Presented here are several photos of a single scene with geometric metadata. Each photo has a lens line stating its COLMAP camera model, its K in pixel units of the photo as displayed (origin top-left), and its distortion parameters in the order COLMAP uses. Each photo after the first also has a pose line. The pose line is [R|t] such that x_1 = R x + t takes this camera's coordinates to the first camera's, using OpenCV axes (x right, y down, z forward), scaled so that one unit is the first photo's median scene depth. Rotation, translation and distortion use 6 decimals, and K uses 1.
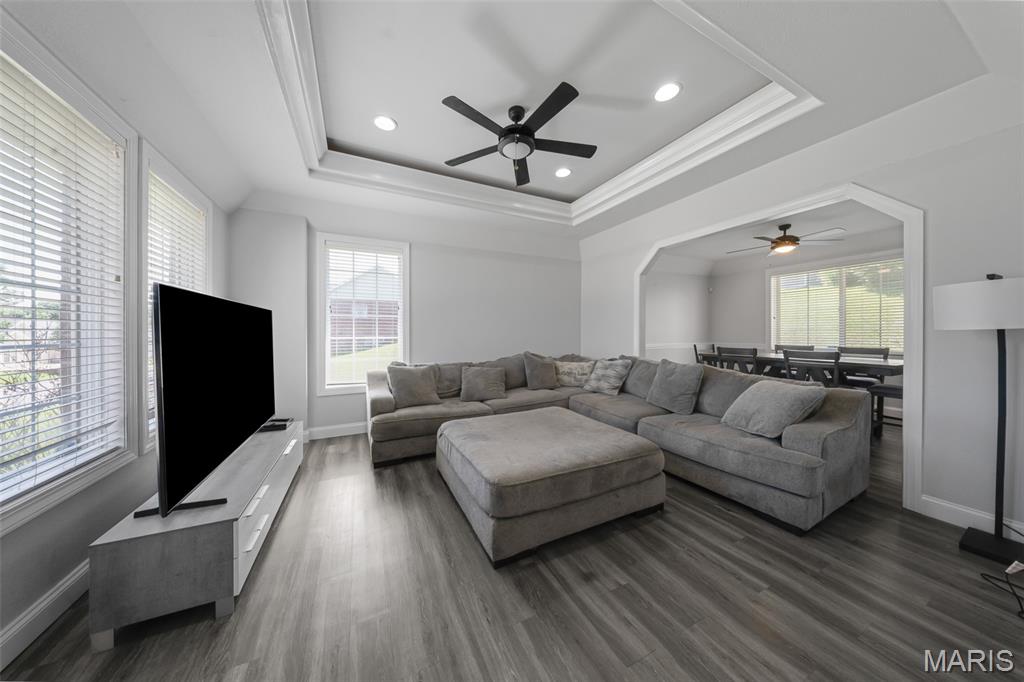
lens RADIAL K [[314.4, 0, 508.0], [0, 314.4, 335.6], [0, 0, 1]] dist [-0.001506, -0.000186]
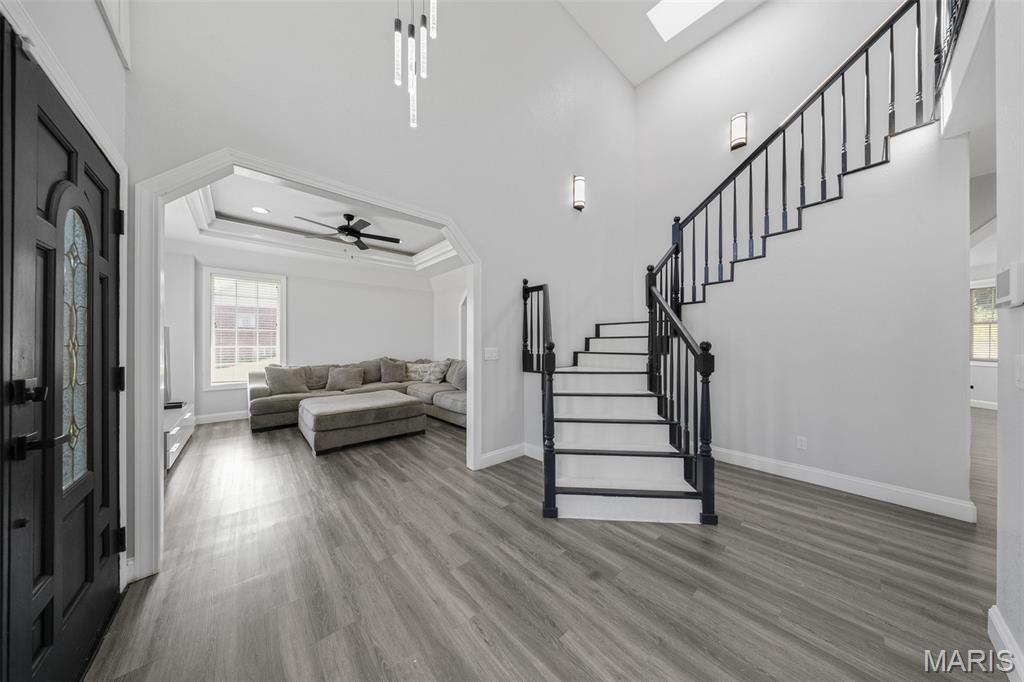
lens RADIAL K [[314.4, 0, 517.1], [0, 314.4, 344.4], [0, 0, 1]] dist [-0.001506, -0.000186]
pose [[0.963631, 0.000376, 0.267235, 0.320554], [0.001313, 0.999980, -0.006141, 0.005633], [-0.267232, 0.006269, 0.963612, -0.642988]]
